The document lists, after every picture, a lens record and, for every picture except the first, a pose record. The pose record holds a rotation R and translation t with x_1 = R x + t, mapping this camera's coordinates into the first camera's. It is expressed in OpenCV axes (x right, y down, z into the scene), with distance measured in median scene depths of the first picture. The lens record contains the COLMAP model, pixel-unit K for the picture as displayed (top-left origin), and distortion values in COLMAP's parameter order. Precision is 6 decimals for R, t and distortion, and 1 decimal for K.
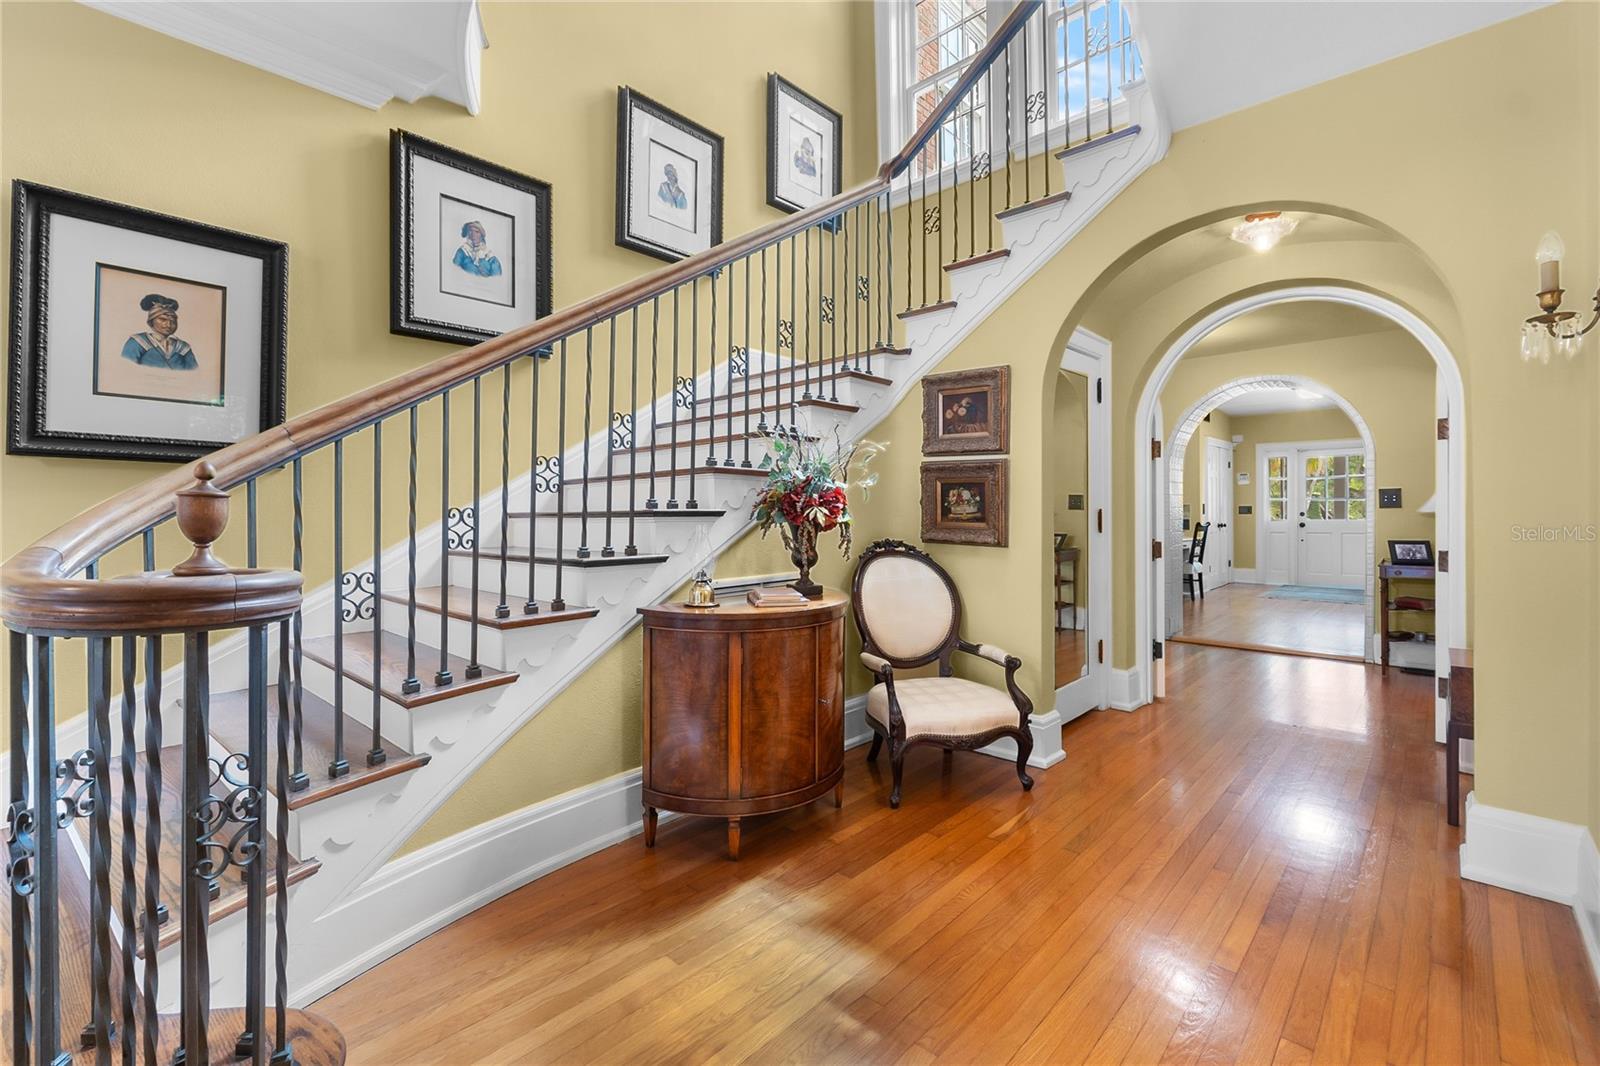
lens RADIAL K [[694.7, 0, 800.7], [0, 694.7, 505.1], [0, 0, 1]] dist [-0.000767, -0.000080]
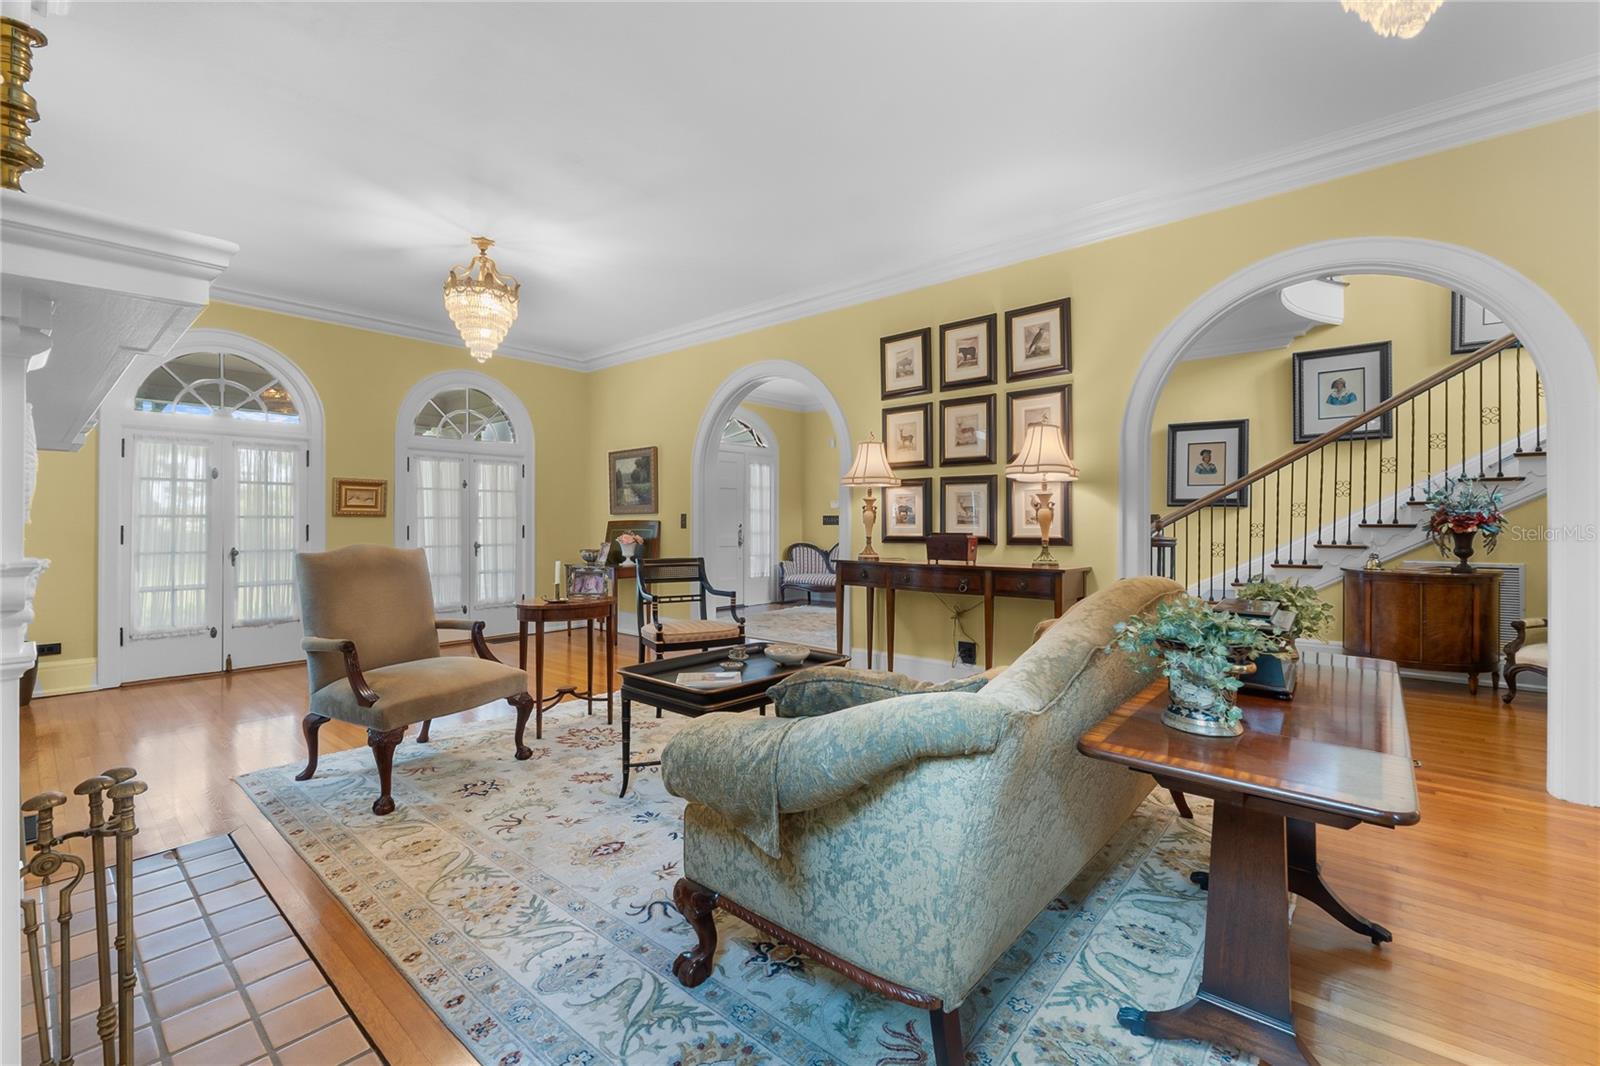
lens RADIAL K [[672.1, 0, 793.1], [0, 672.1, 527.4], [0, 0, 1]] dist [-0.000786, -0.000216]
pose [[0.042042, 0.007384, -0.999089, 1.627824], [0.007256, 0.999944, 0.007696, -0.009480], [0.999090, -0.007573, 0.041986, -0.758087]]
